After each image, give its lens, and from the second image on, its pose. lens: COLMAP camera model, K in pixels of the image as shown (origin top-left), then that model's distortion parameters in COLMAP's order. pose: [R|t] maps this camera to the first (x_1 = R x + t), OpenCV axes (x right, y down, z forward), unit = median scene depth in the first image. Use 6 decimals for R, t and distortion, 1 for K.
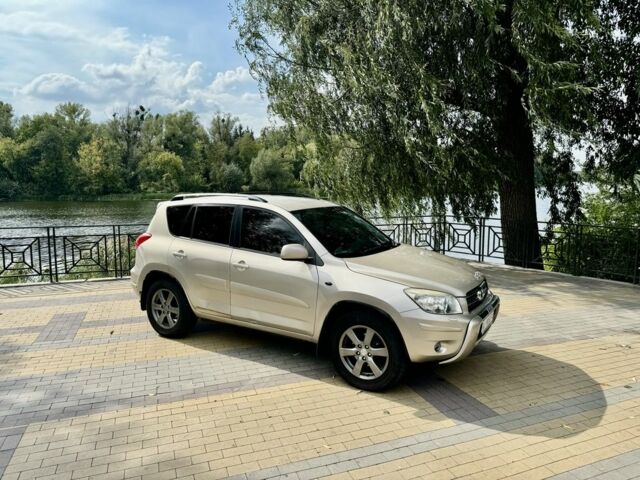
lens RADIAL K [[469.5, 0, 320.0], [0, 469.5, 240.0], [0, 0, 1]] dist [0.037375, -0.054394]
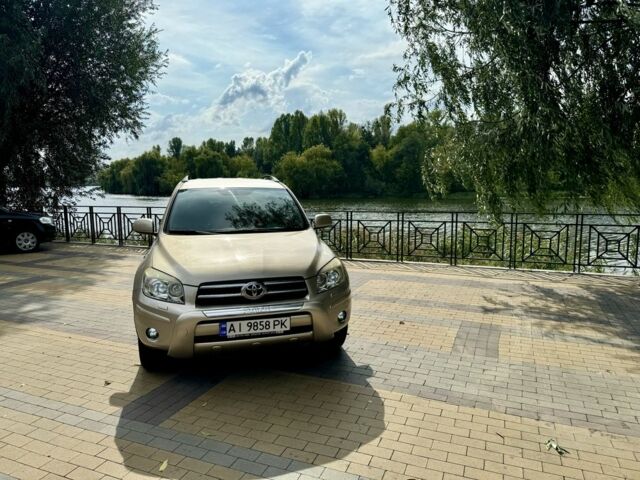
lens RADIAL K [[469.5, 0, 320.0], [0, 469.5, 240.0], [0, 0, 1]] dist [0.037375, -0.054394]
pose [[0.700635, 0.076307, -0.709428, 0.854752], [-0.077853, 0.996504, 0.030298, -0.003594], [0.709260, 0.034004, 0.704127, 0.449961]]
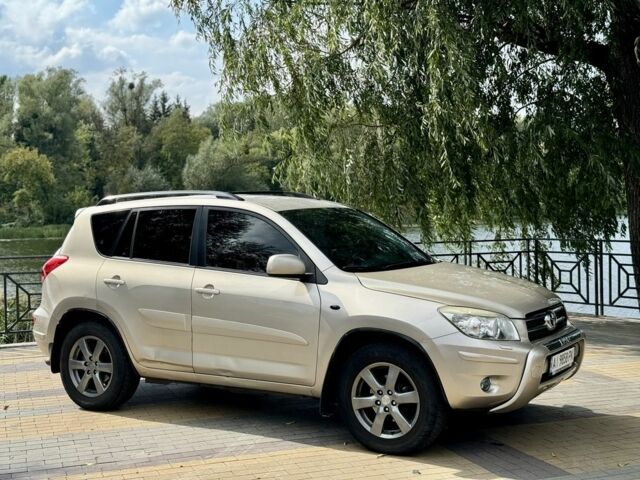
lens RADIAL K [[954.1, 0, 308.4], [0, 954.1, 255.8], [0, 0, 1]] dist [0.033519, 0.171356]
pose [[0.999761, -0.018051, -0.012303, -0.002306], [0.017163, 0.997481, -0.068830, 0.095515], [0.013514, 0.068603, 0.997553, -0.378529]]
